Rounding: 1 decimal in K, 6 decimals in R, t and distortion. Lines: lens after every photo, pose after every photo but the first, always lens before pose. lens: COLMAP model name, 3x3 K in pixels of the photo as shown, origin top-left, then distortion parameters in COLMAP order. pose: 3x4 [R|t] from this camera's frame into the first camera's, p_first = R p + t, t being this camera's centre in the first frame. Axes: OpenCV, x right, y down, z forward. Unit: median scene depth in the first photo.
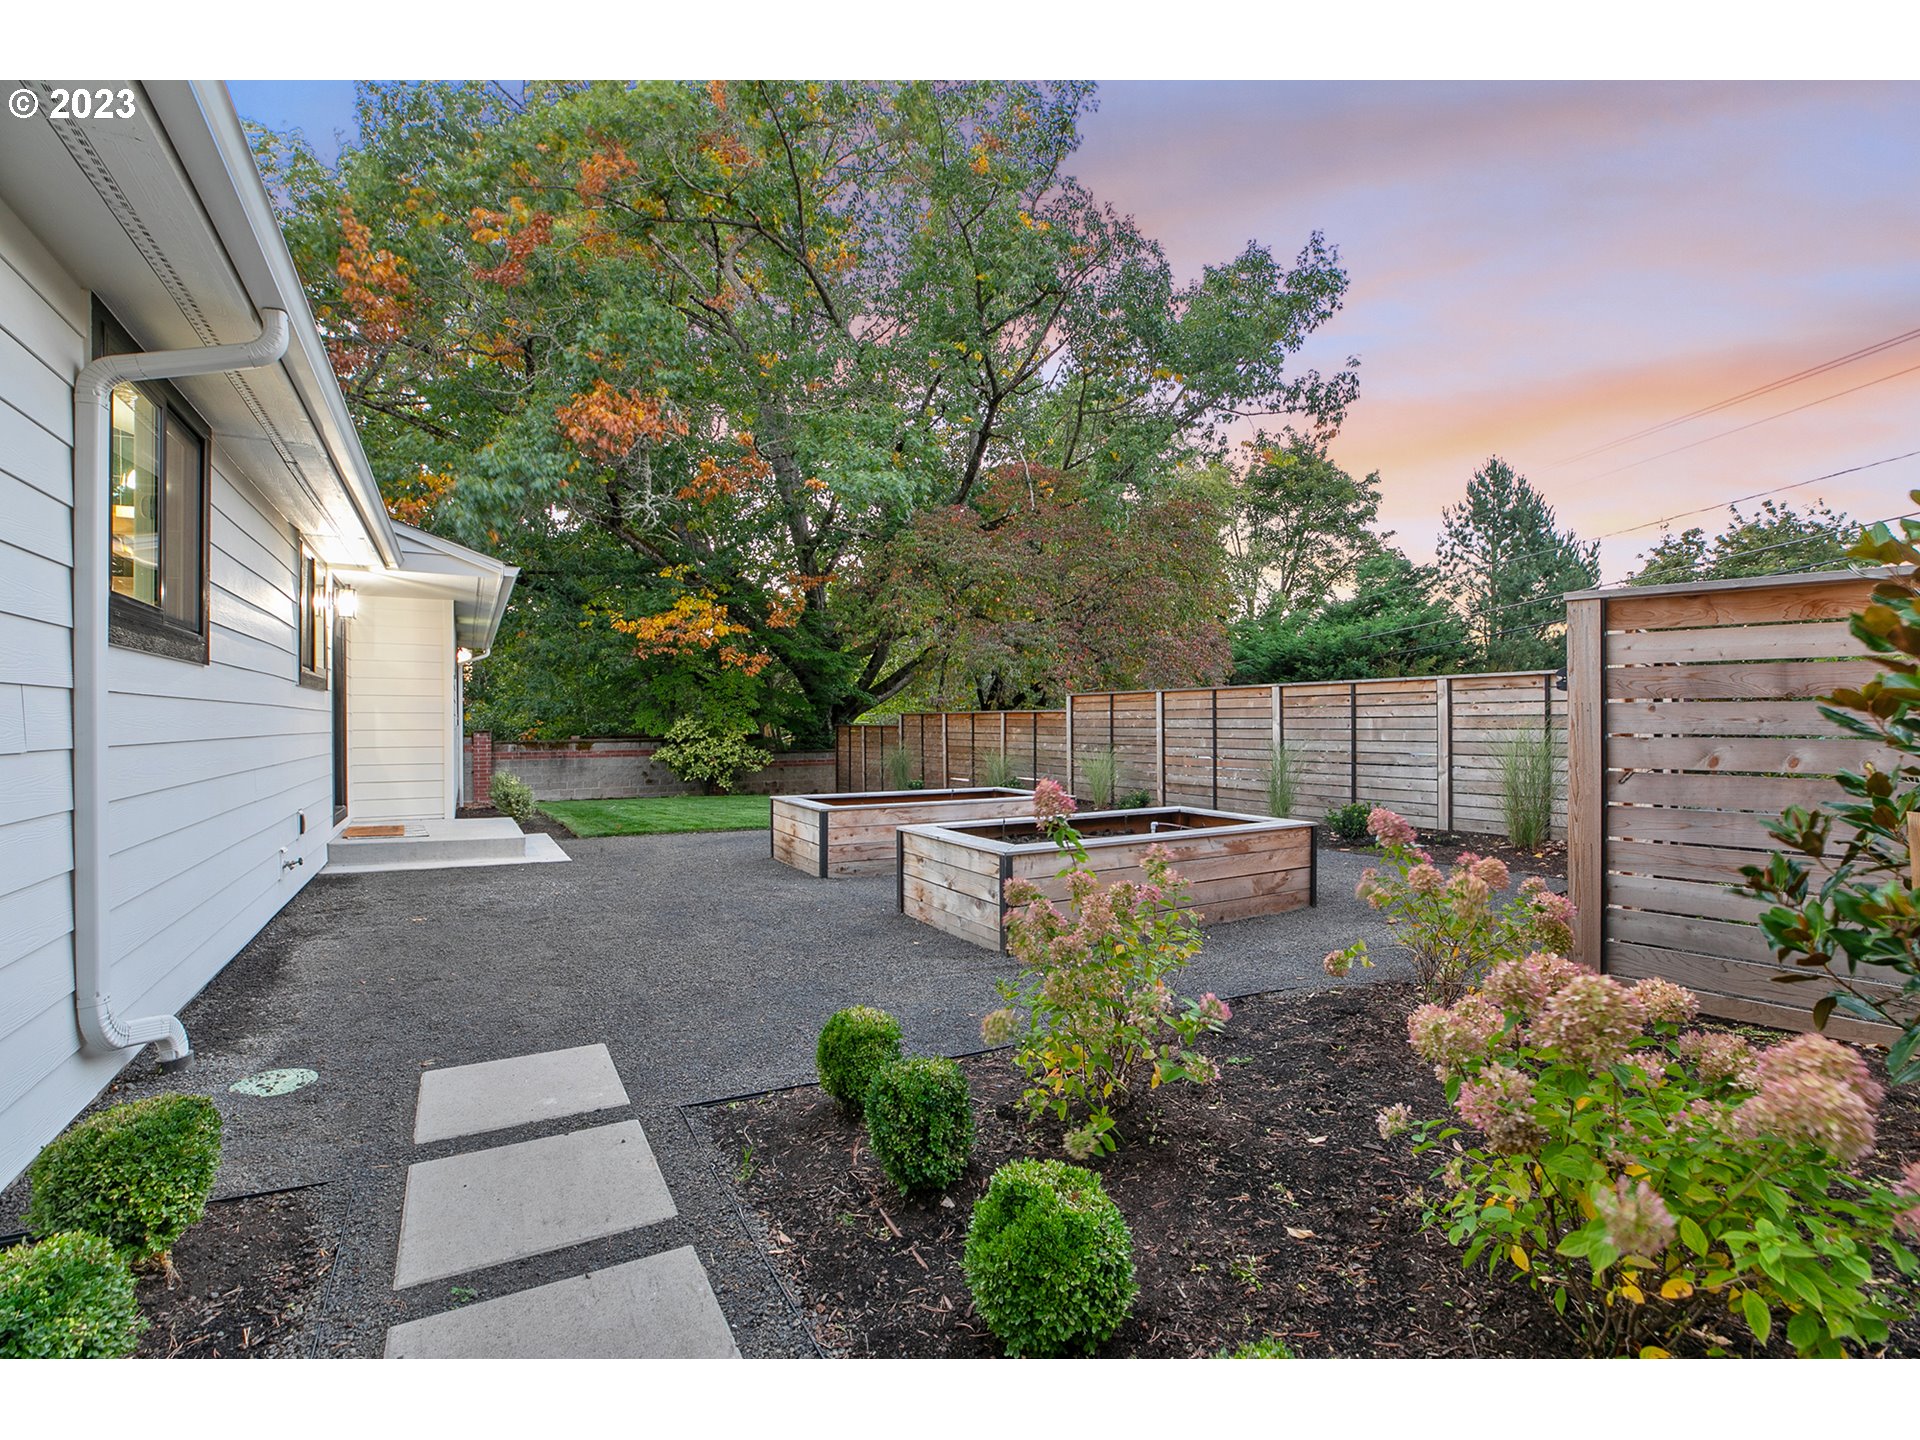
lens RADIAL K [[868.3, 0, 964.0], [0, 868.3, 732.1], [0, 0, 1]] dist [-0.022504, 0.000464]
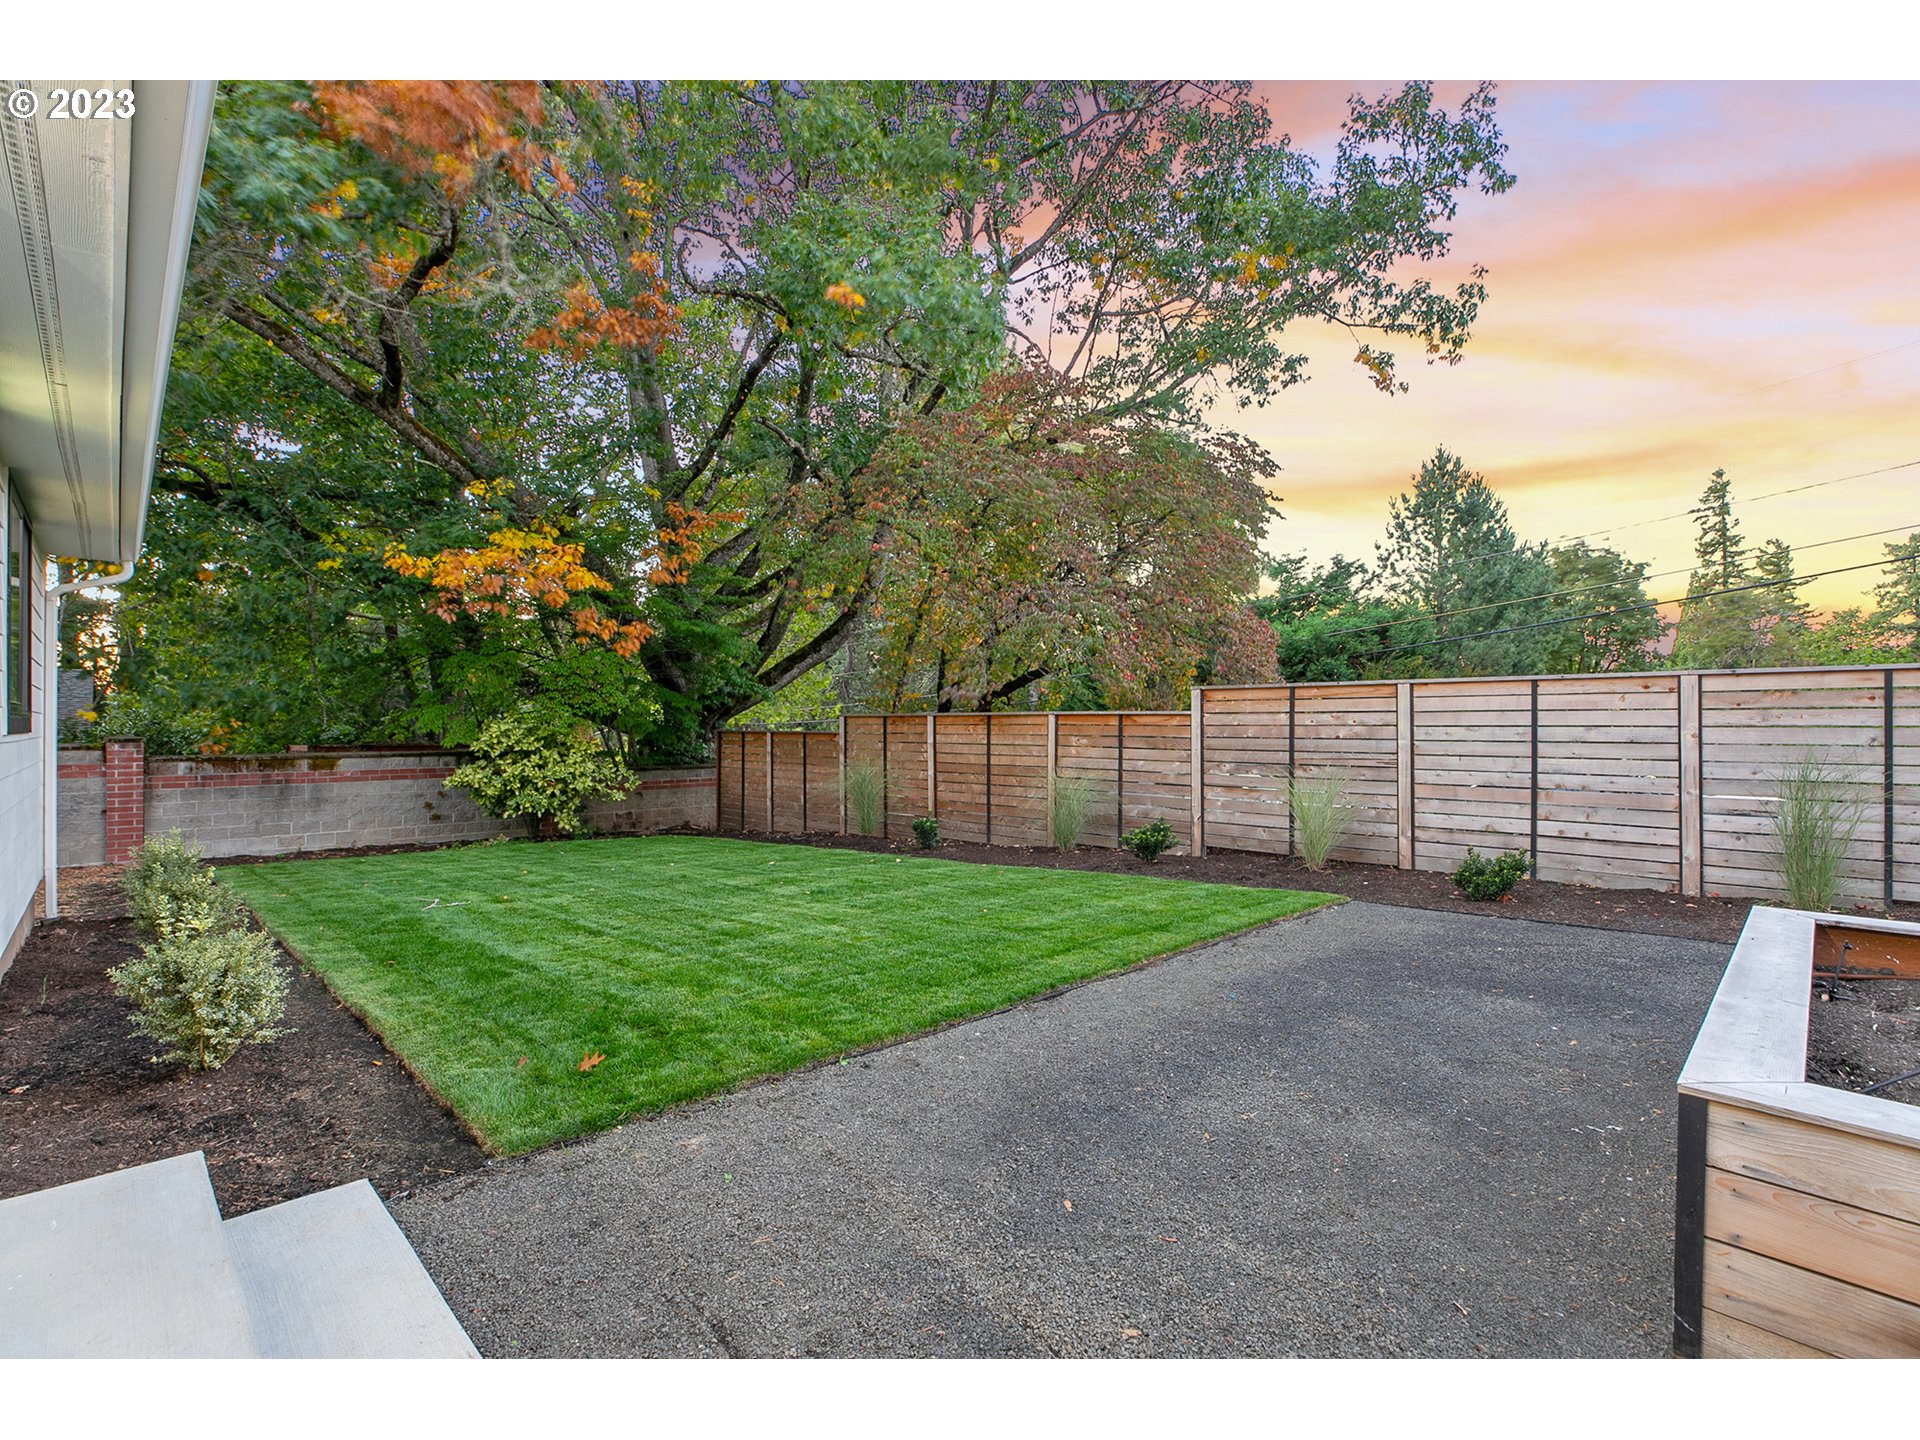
lens RADIAL K [[868.3, 0, 956.1], [0, 868.3, 729.4], [0, 0, 1]] dist [-0.022504, 0.000464]
pose [[0.967313, 0.005095, 0.253535, -0.161204], [-0.002887, 0.999955, -0.009080, -0.003844], [-0.253570, 0.008051, 0.967284, 0.300749]]
